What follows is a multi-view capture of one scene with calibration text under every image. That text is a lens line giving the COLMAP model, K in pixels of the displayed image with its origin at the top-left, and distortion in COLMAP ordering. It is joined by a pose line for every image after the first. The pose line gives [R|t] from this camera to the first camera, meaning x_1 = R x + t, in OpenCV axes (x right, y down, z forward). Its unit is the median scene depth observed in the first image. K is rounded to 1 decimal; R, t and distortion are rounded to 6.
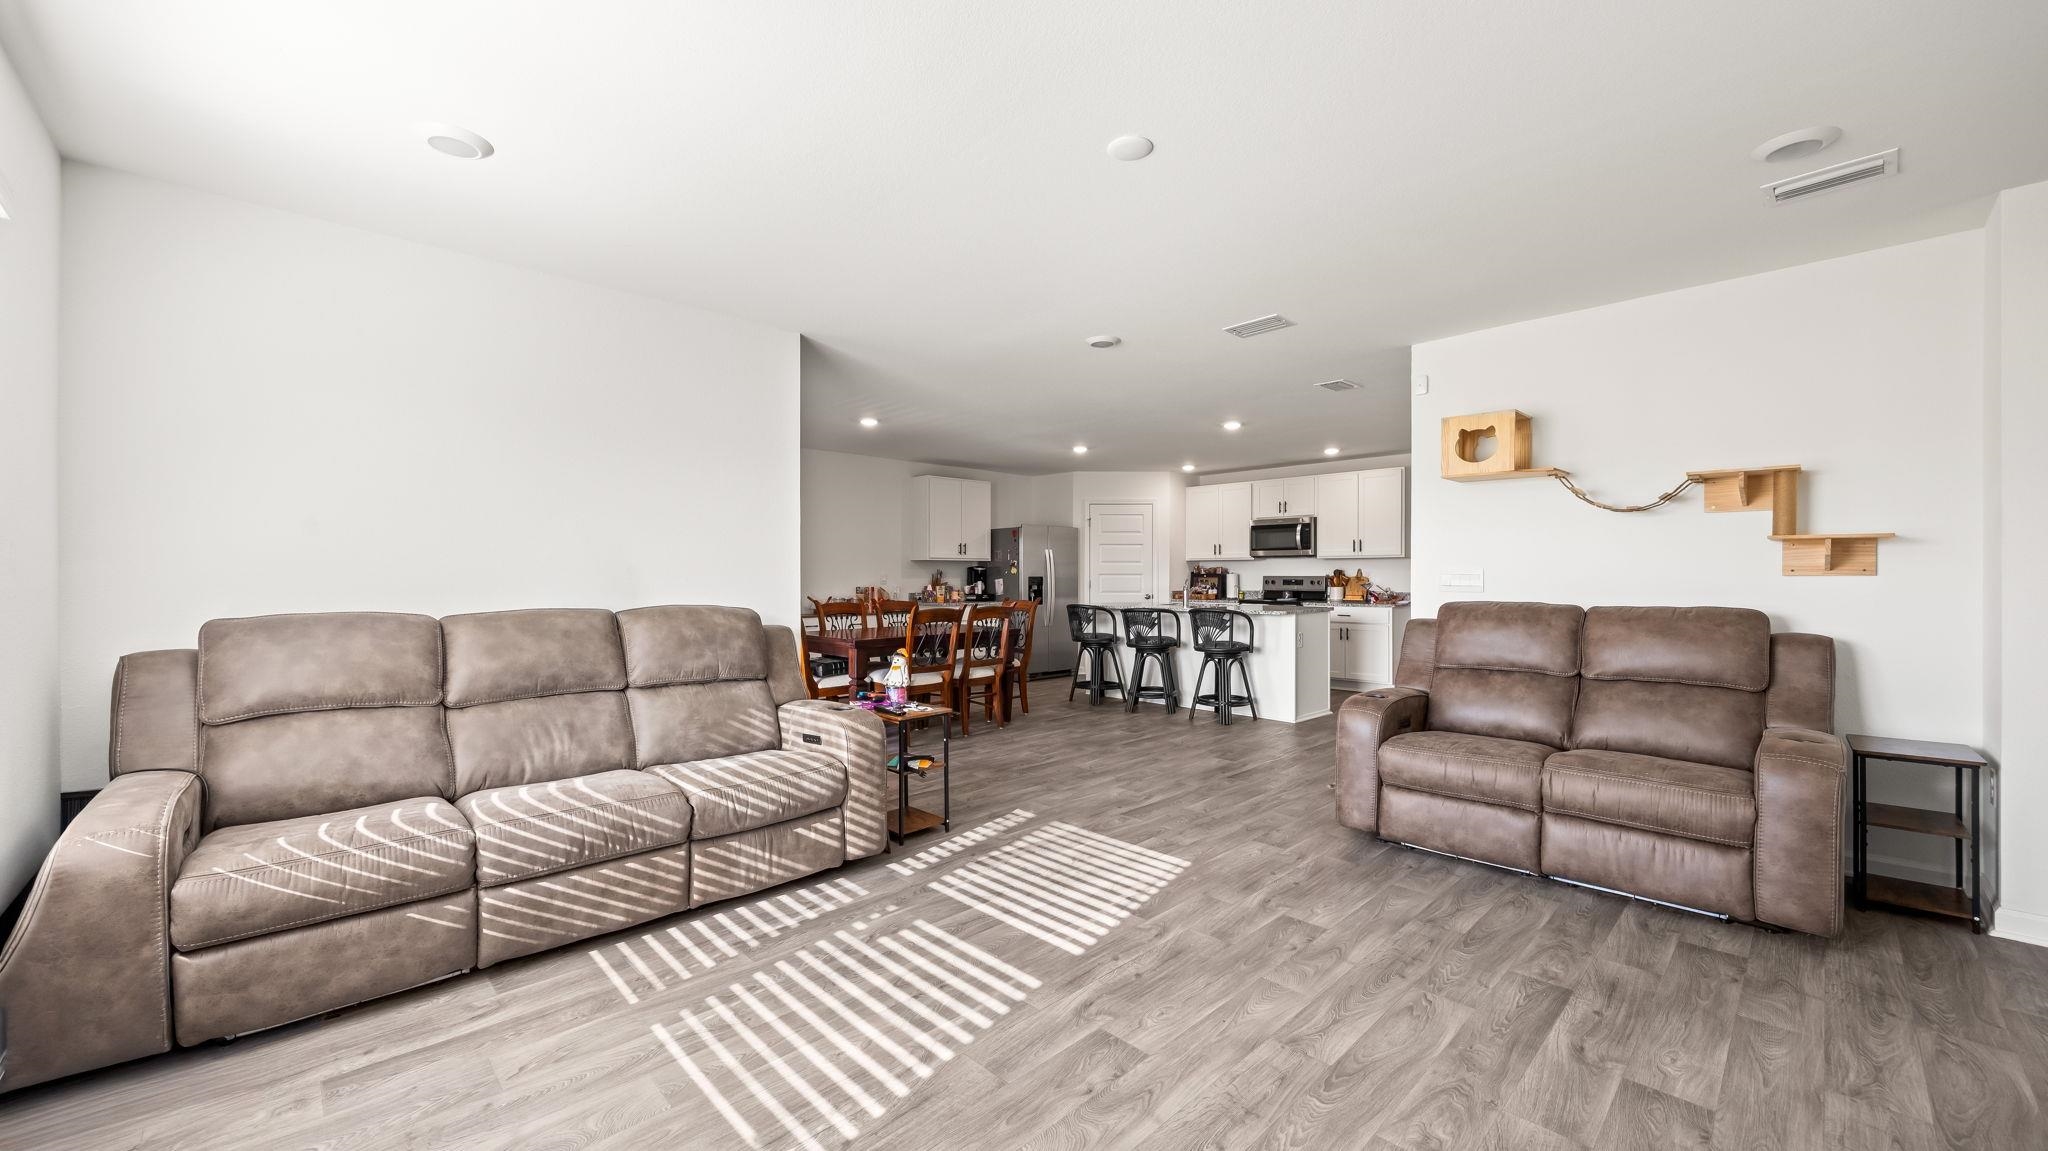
lens RADIAL K [[785.7, 0, 1021.7], [0, 785.7, 575.0], [0, 0, 1]] dist [-0.000111, 0.000021]
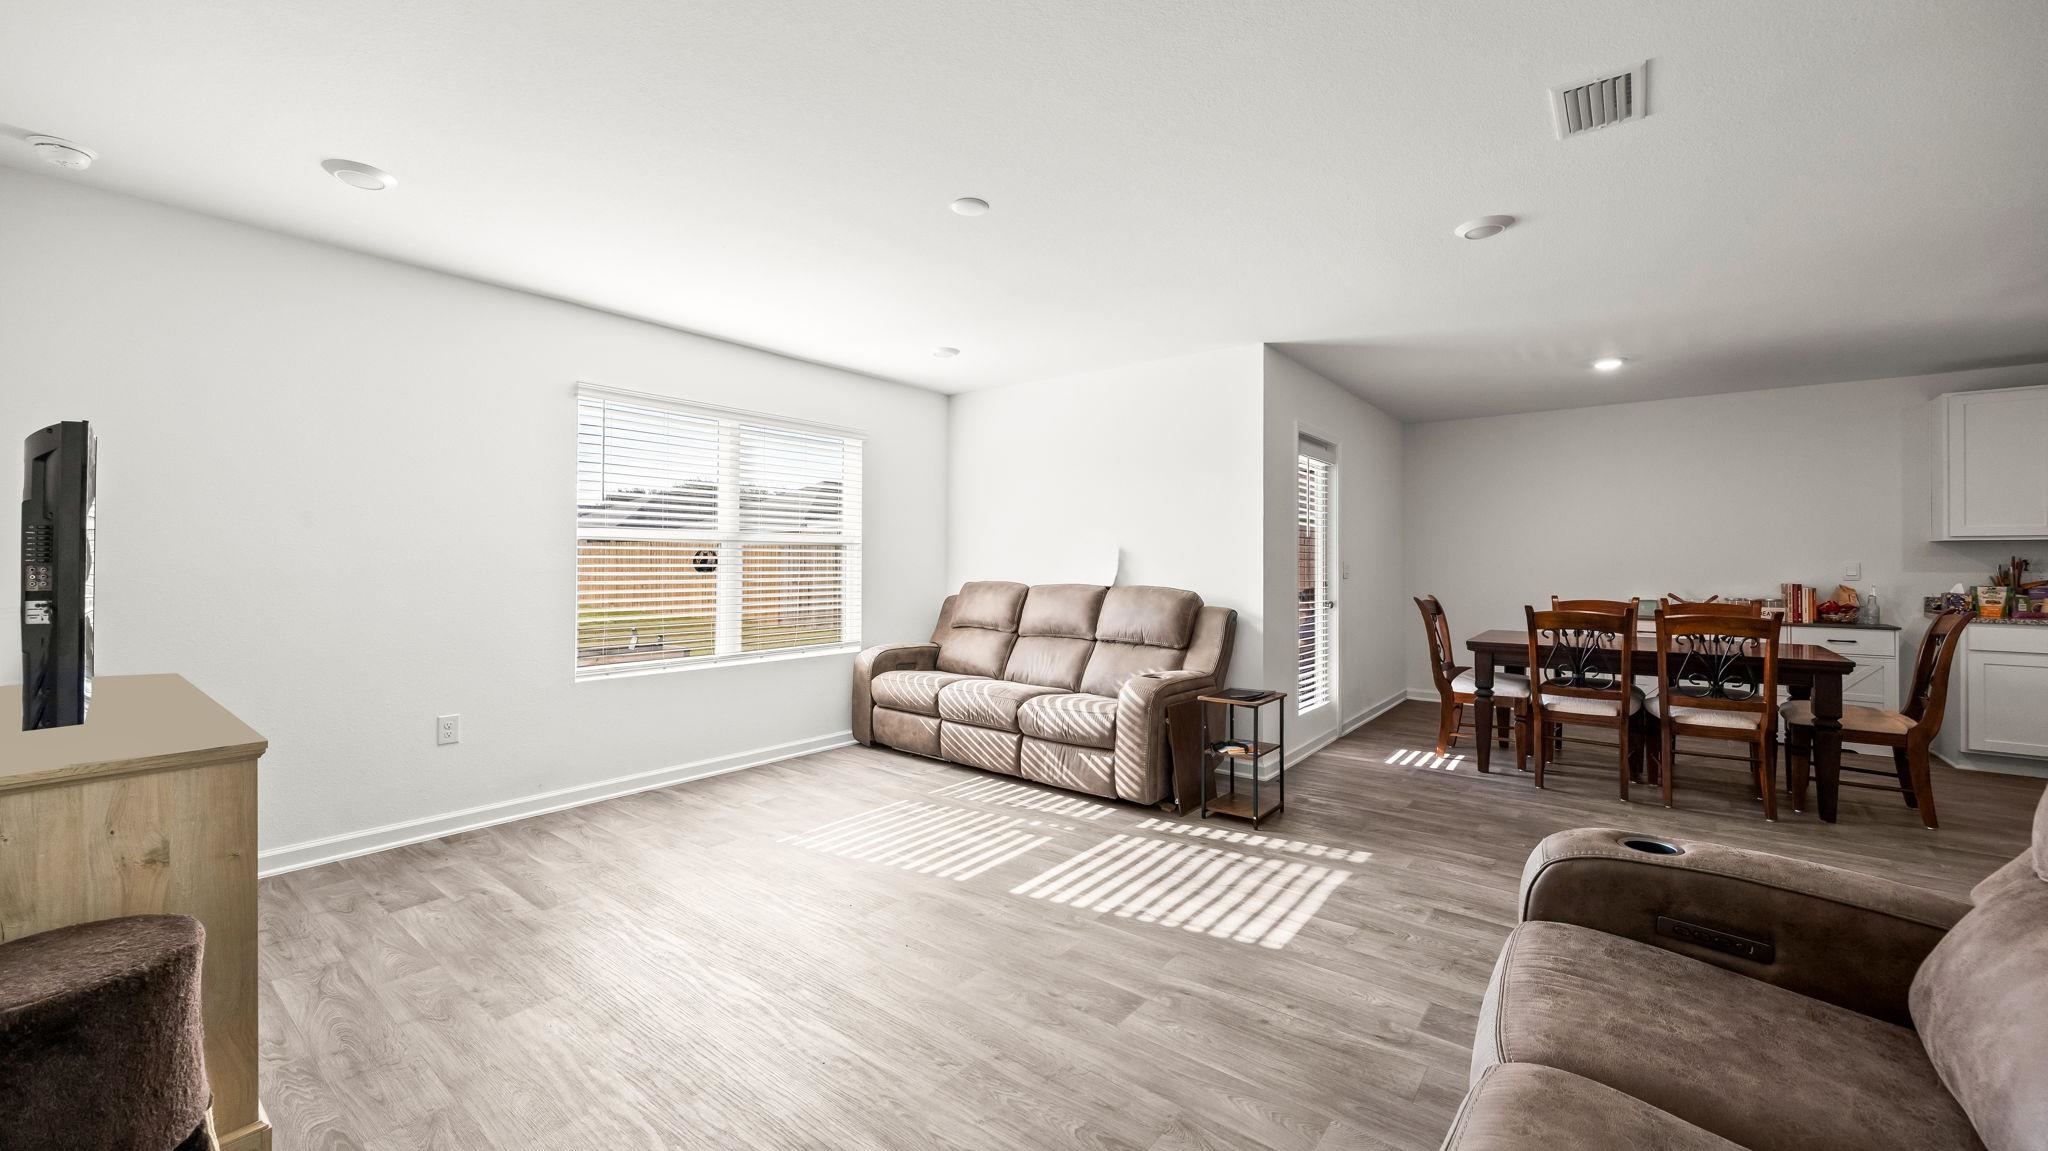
lens RADIAL K [[785.7, 0, 1021.7], [0, 785.7, 575.0], [0, 0, 1]] dist [-0.000111, 0.000021]
pose [[0.135289, 0.022504, -0.990551, 0.487106], [-0.003311, 0.999747, 0.022260, -0.006081], [0.990801, 0.000269, 0.135329, 0.341386]]
